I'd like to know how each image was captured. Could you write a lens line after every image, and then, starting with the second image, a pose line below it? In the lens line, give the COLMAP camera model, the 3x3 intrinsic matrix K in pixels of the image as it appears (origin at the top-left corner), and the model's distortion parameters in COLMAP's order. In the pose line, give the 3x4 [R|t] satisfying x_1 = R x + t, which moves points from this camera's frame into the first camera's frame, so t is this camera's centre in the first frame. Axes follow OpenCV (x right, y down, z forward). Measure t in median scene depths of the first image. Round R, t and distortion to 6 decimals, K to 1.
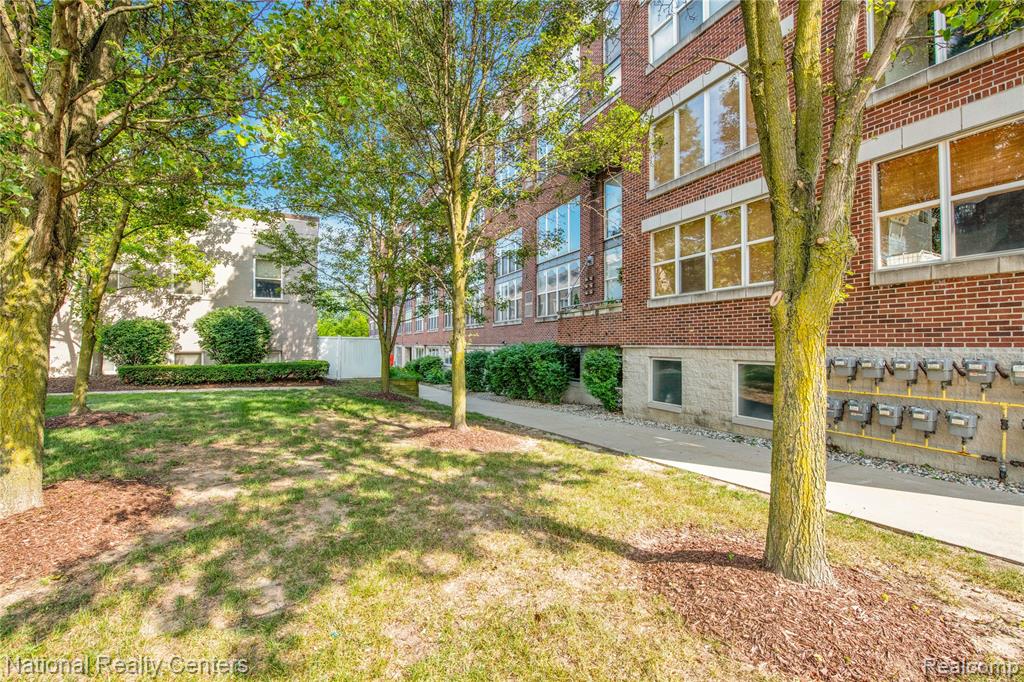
lens RADIAL K [[421.1, 0, 508.0], [0, 421.1, 338.5], [0, 0, 1]] dist [-0.010903, -0.000385]
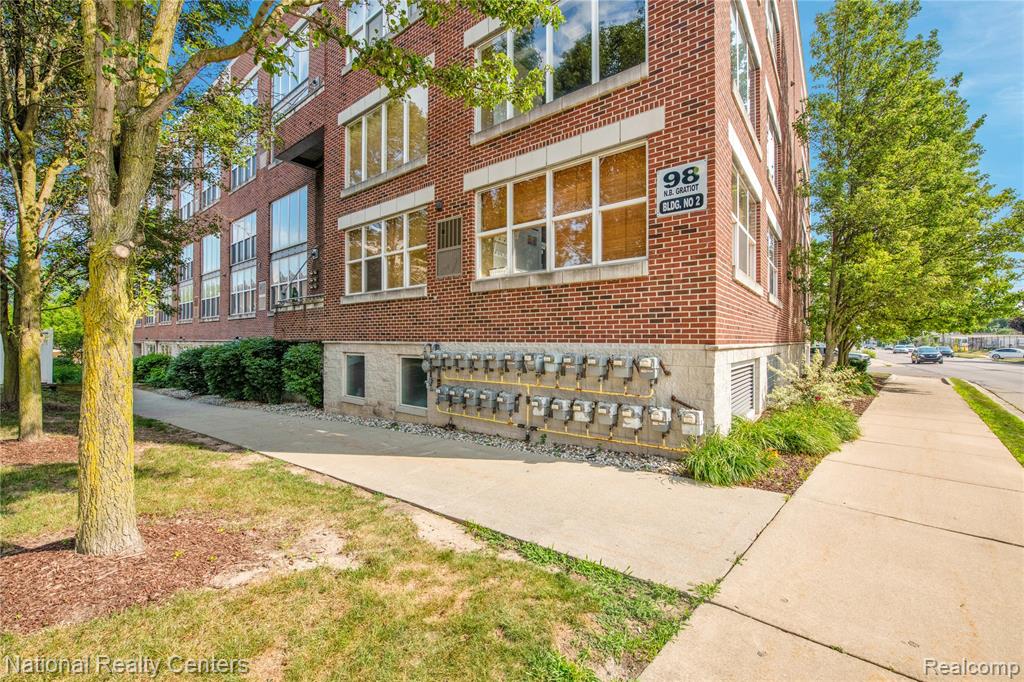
lens RADIAL K [[421.1, 0, 509.2], [0, 421.1, 339.0], [0, 0, 1]] dist [-0.010903, -0.000385]
pose [[0.904463, 0.003671, 0.426537, 0.293697], [-0.007782, 0.999939, 0.007895, -0.000161], [-0.426482, -0.010460, 0.904436, -0.107691]]
